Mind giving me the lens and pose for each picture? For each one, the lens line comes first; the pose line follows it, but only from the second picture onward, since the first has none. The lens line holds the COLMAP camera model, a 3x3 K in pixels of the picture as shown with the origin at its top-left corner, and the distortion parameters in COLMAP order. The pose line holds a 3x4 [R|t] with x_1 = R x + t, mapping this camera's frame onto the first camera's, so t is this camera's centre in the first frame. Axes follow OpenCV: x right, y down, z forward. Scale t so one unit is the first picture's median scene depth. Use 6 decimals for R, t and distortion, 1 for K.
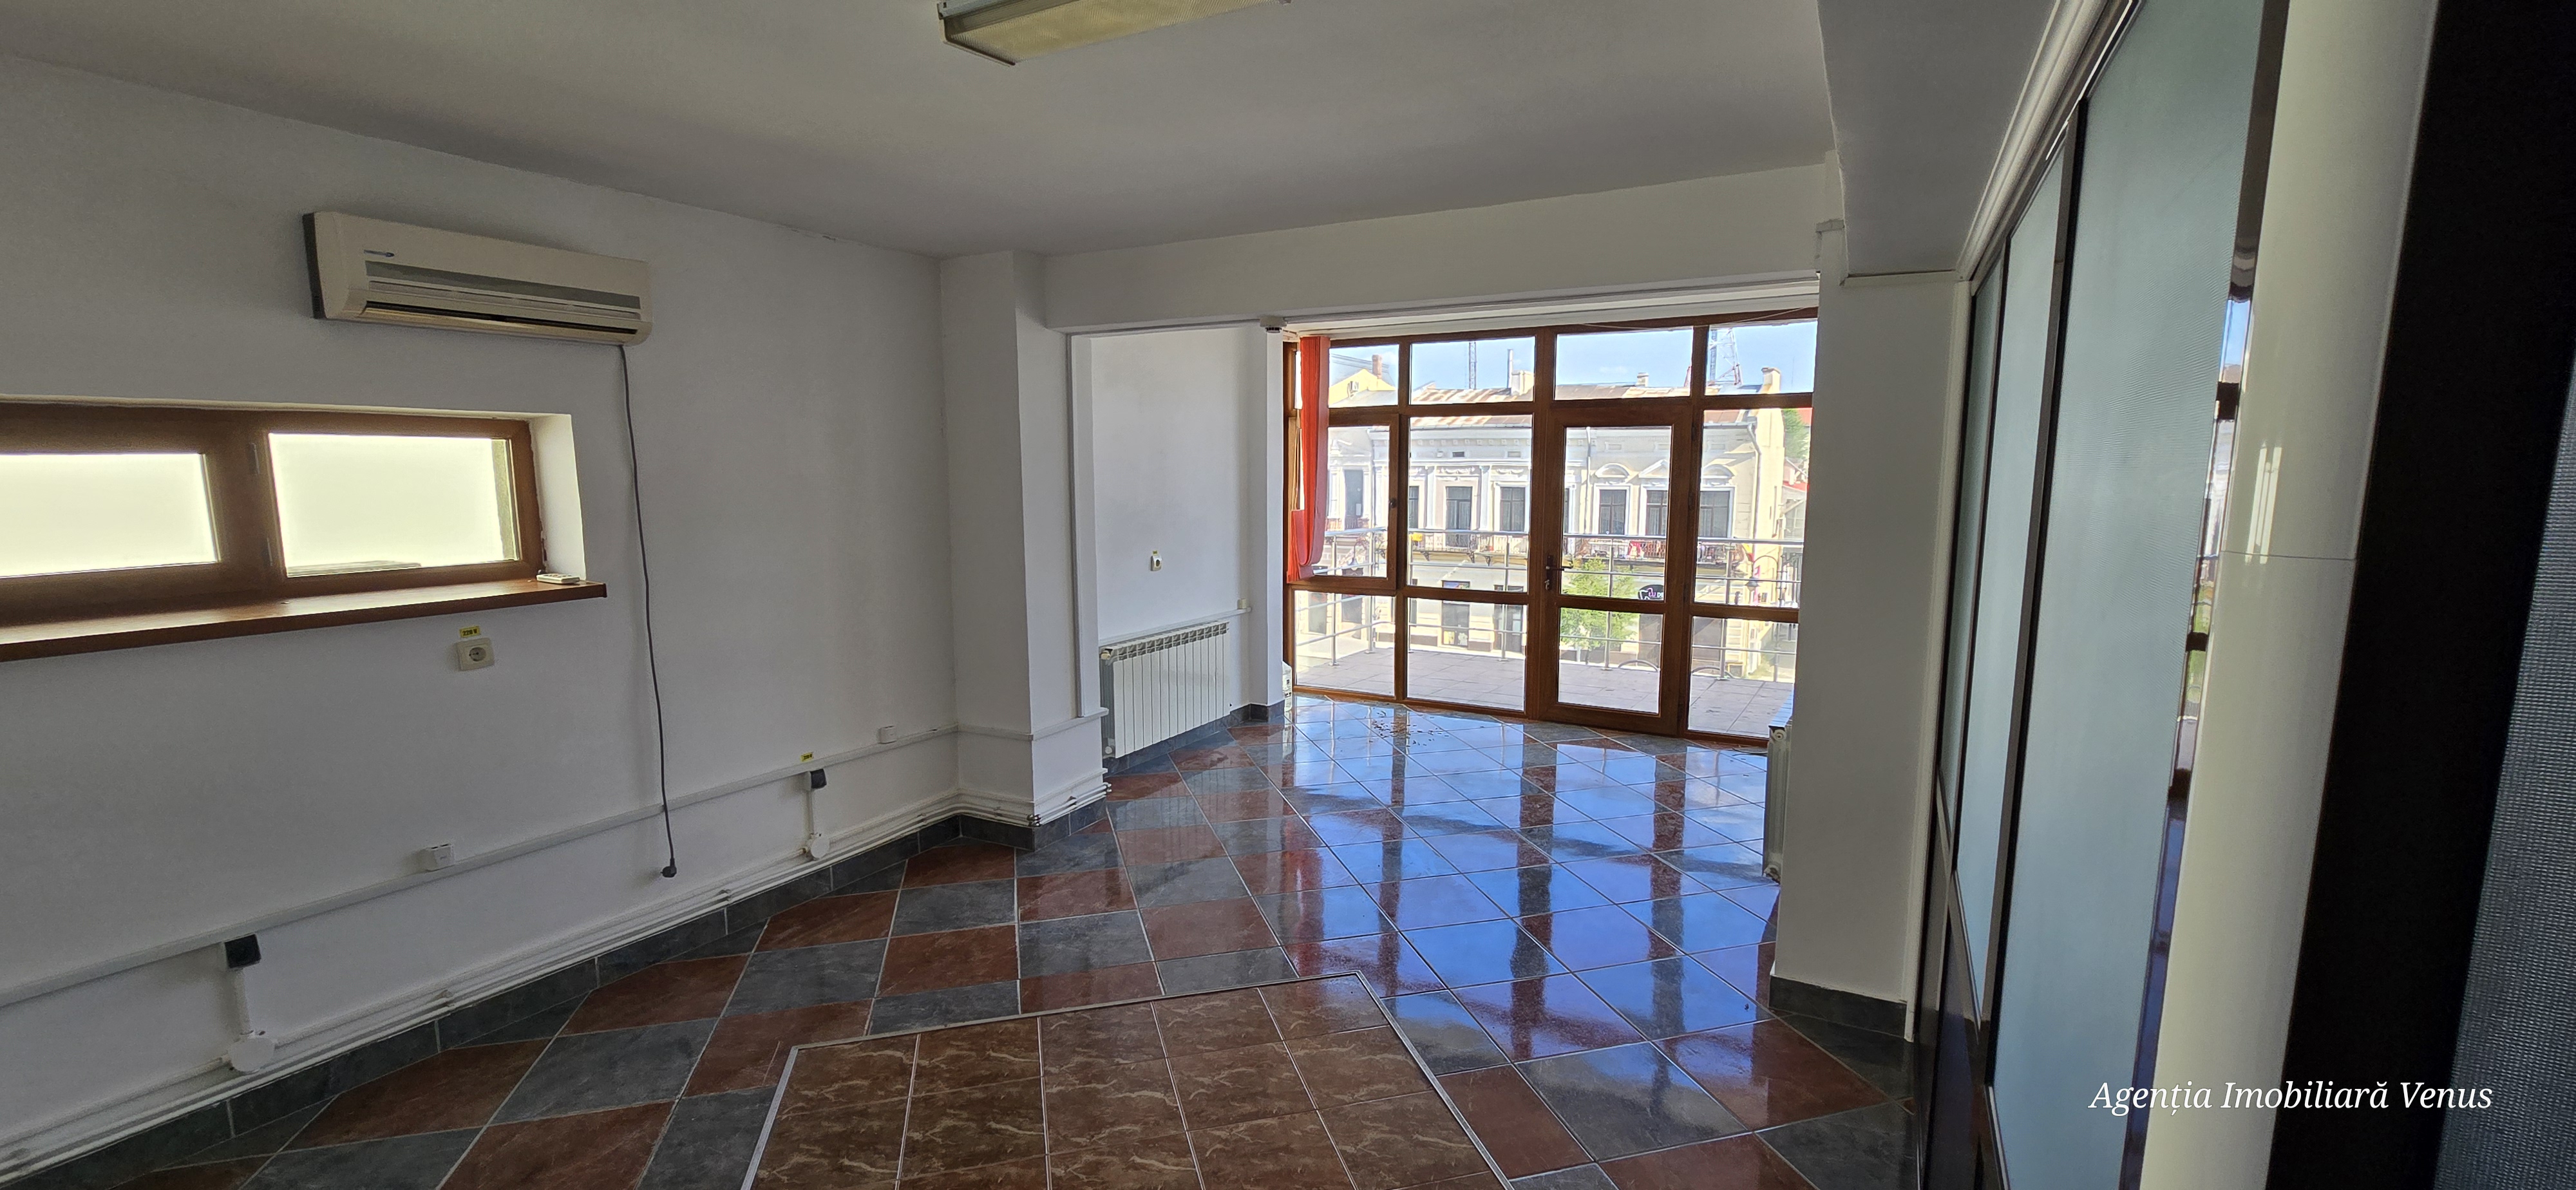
lens RADIAL K [[1044.4, 0, 1297.8], [0, 1044.4, 604.1], [0, 0, 1]] dist [0.001216, -0.000092]
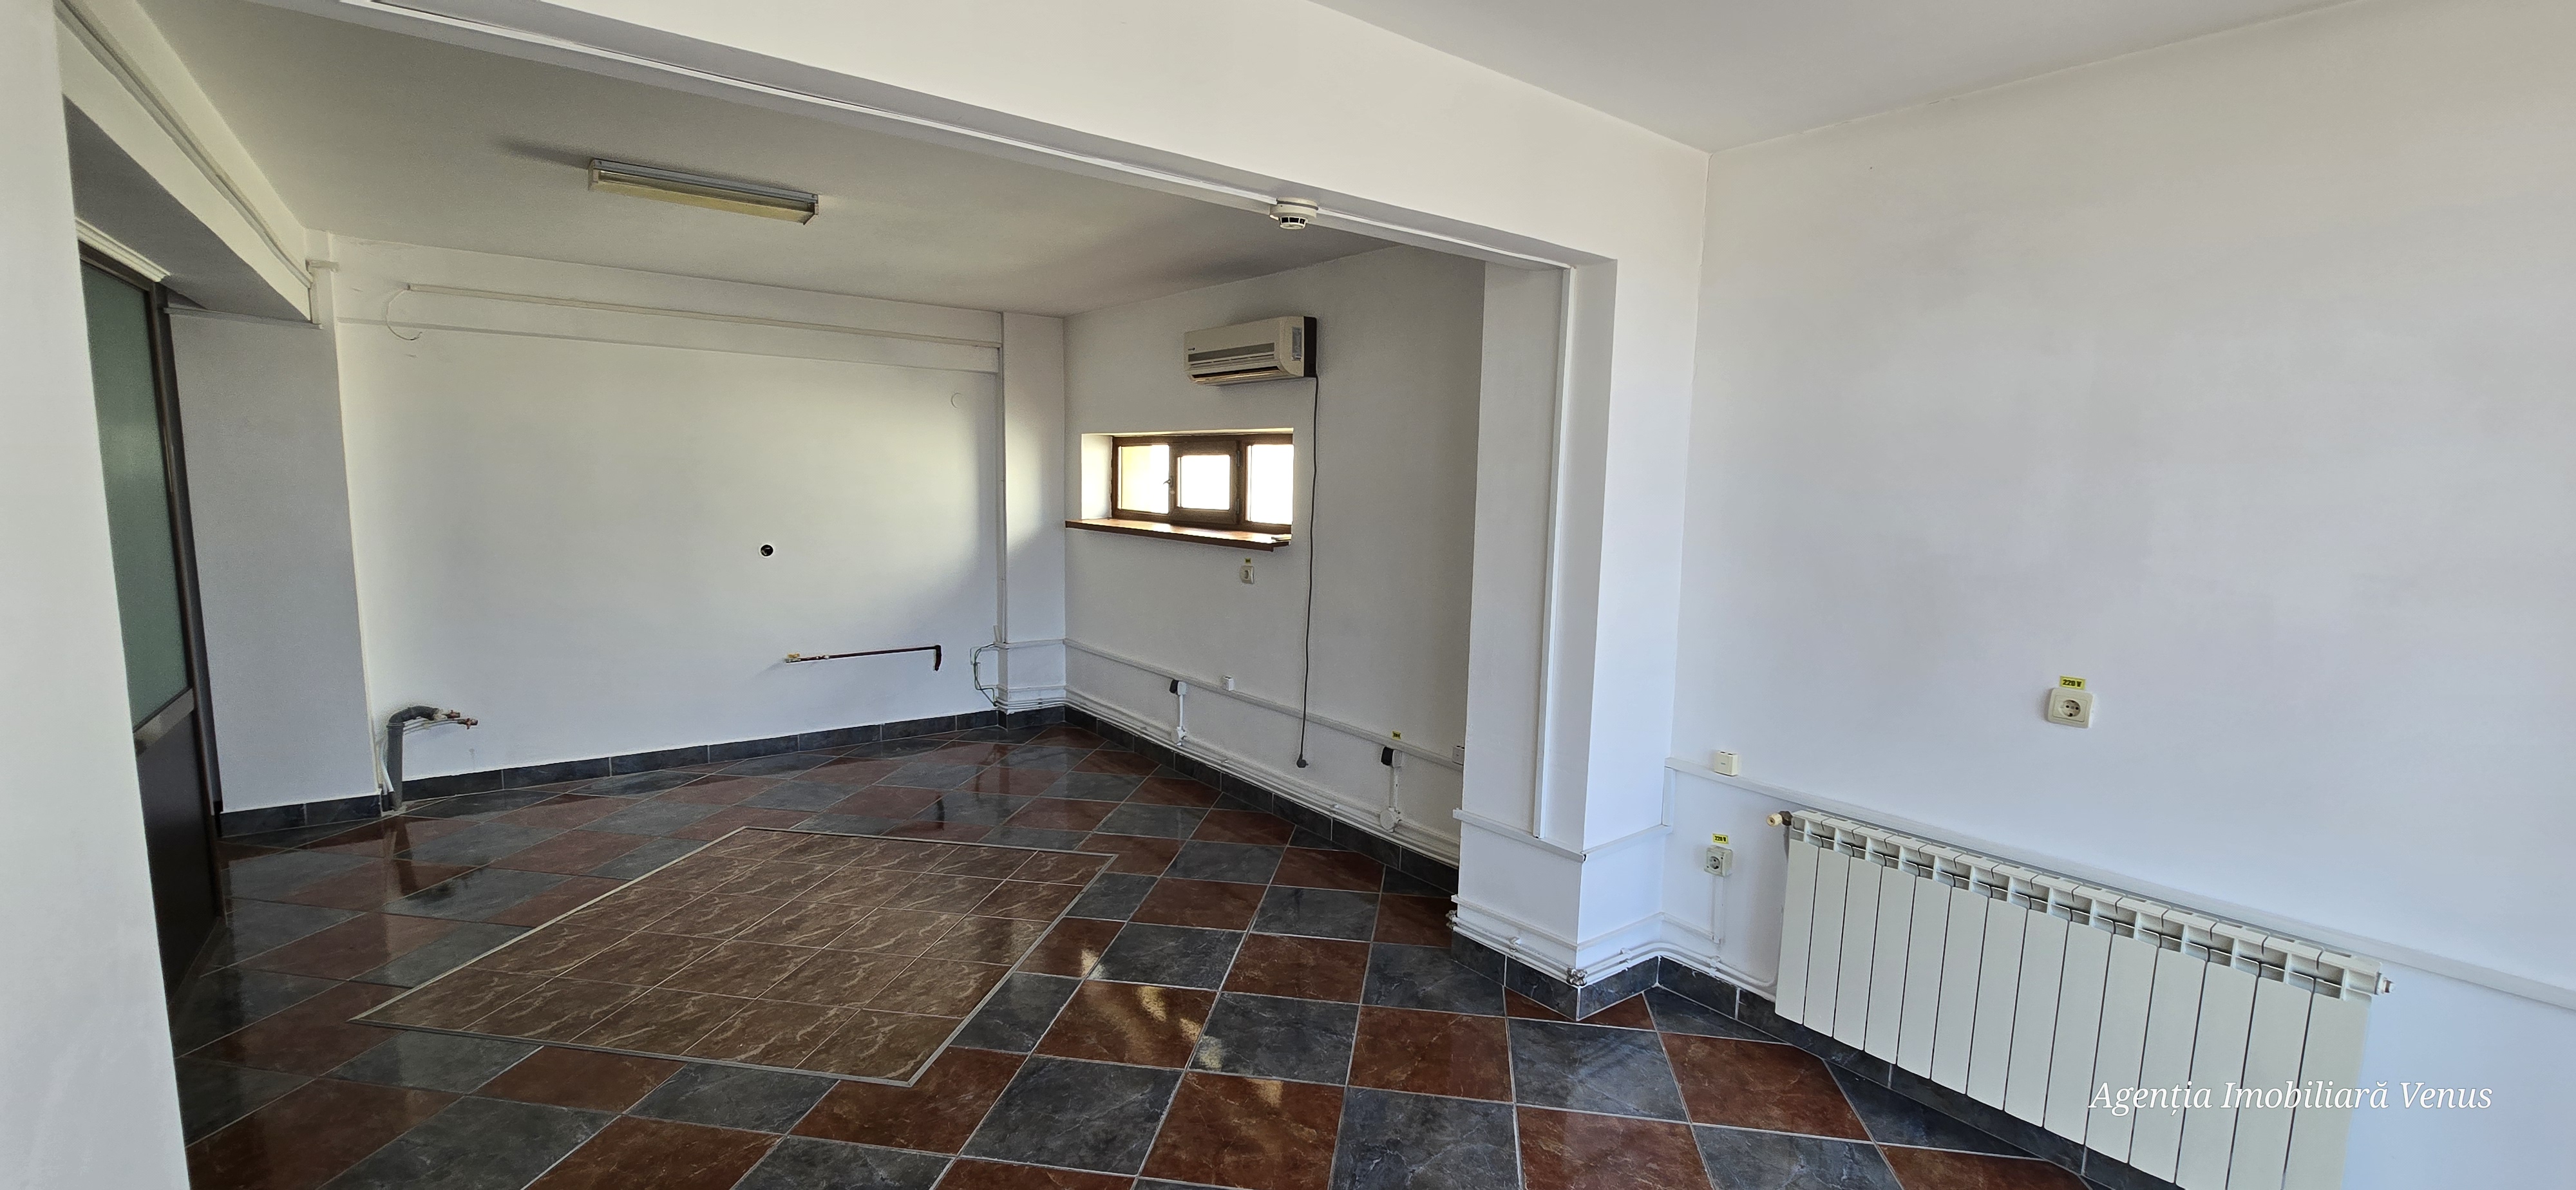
lens RADIAL K [[1044.4, 0, 1297.8], [0, 1044.4, 604.1], [0, 0, 1]] dist [0.001216, -0.000092]
pose [[-0.392488, 0.105635, -0.913671, 0.713674], [-0.148515, 0.973068, 0.176300, -0.211752], [0.907687, 0.204889, -0.366230, 1.683966]]
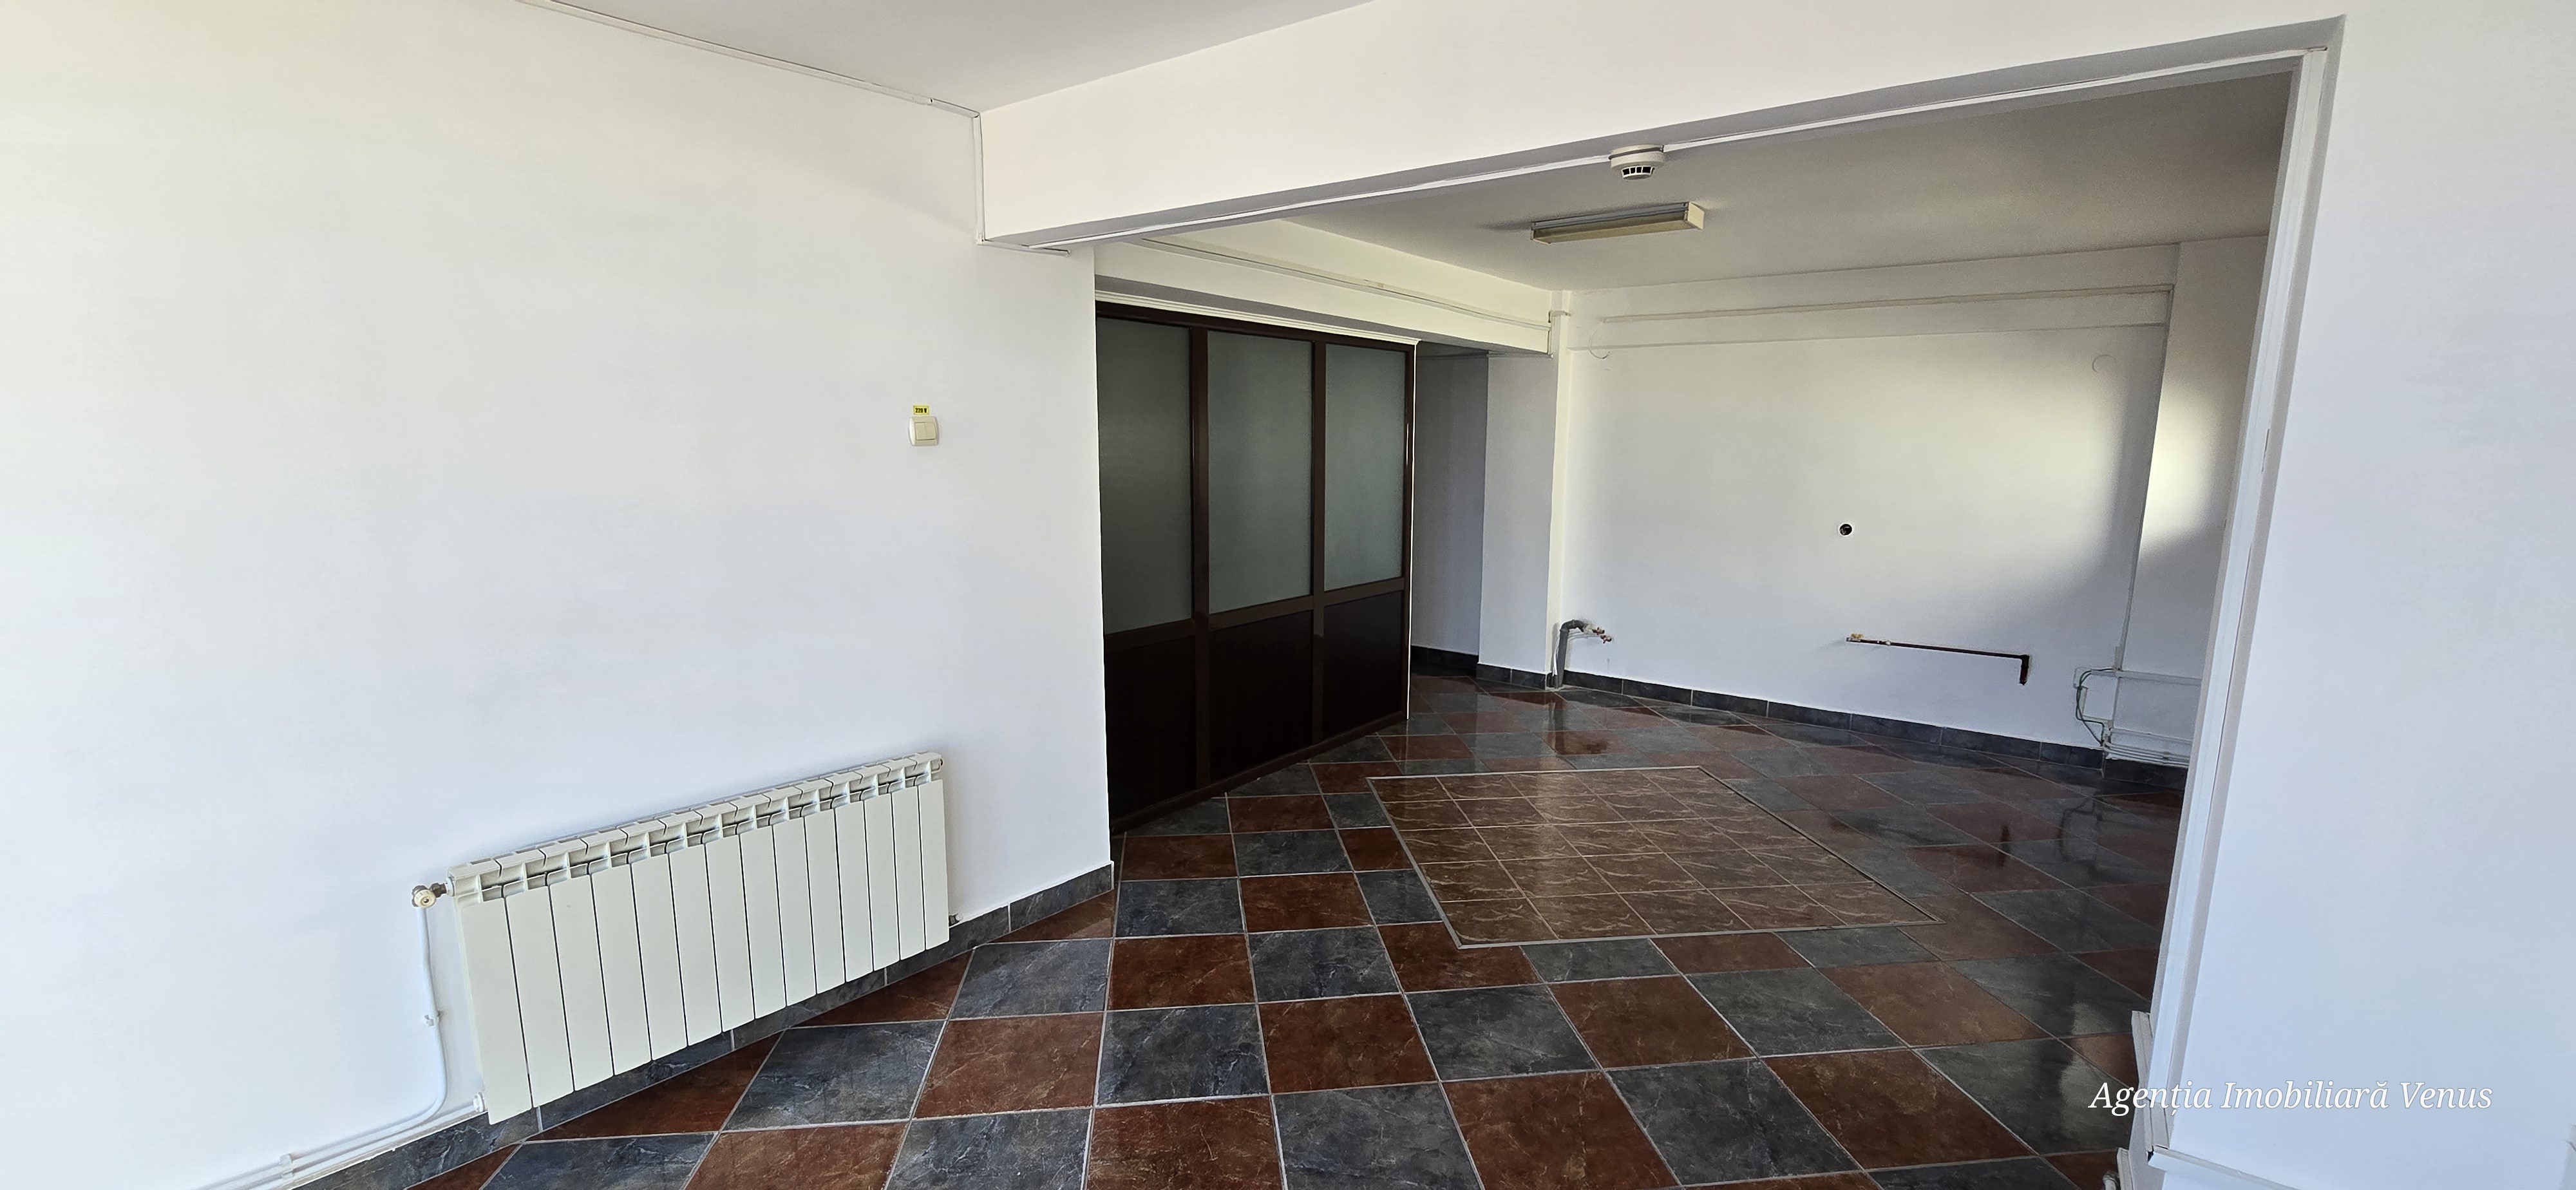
lens RADIAL K [[1044.4, 0, 1297.8], [0, 1044.4, 604.1], [0, 0, 1]] dist [0.001216, -0.000092]
pose [[-0.990714, -0.026180, 0.133418, 0.092258], [0.014676, 0.954963, 0.296363, -0.288119], [-0.135168, 0.295569, -0.945711, 2.115753]]
